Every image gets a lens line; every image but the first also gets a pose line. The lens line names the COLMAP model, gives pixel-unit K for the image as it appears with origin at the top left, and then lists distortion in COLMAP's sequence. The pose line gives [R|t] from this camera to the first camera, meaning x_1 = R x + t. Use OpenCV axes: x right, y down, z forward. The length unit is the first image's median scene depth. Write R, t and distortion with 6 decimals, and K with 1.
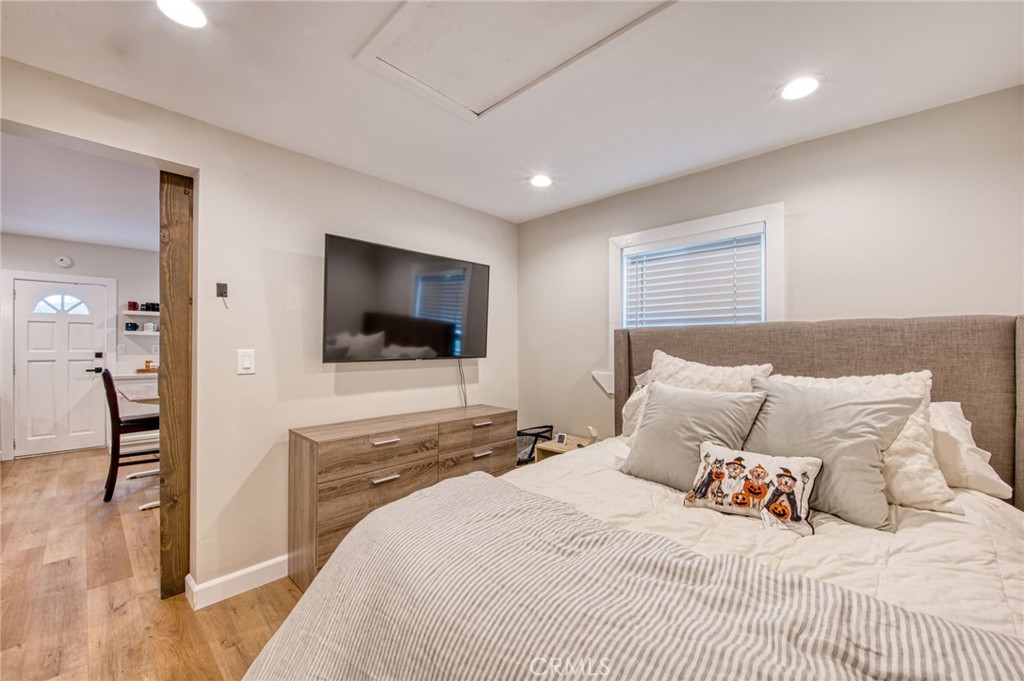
lens RADIAL K [[395.3, 0, 530.2], [0, 395.3, 343.1], [0, 0, 1]] dist [0.000217, 0.000001]
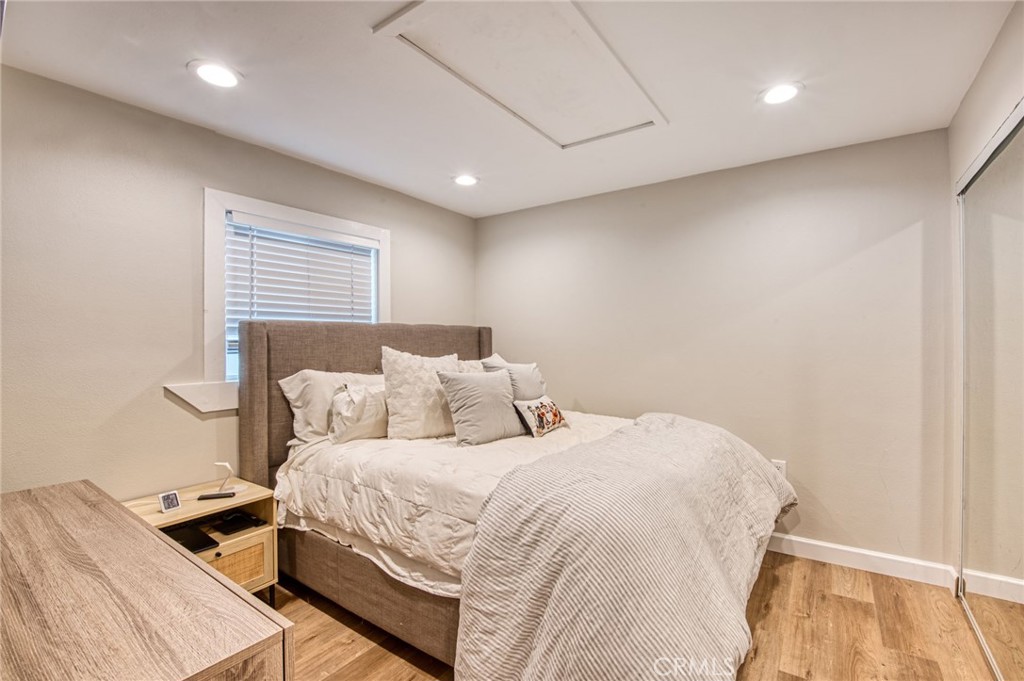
lens RADIAL K [[418.0, 0, 520.4], [0, 418.0, 336.6], [0, 0, 1]] dist [-0.006753, -0.000322]
pose [[-0.079882, 0.006677, 0.996782, -0.970812], [-0.001382, 0.999976, -0.006809, -0.001090], [-0.996803, -0.001921, -0.079871, 0.871685]]
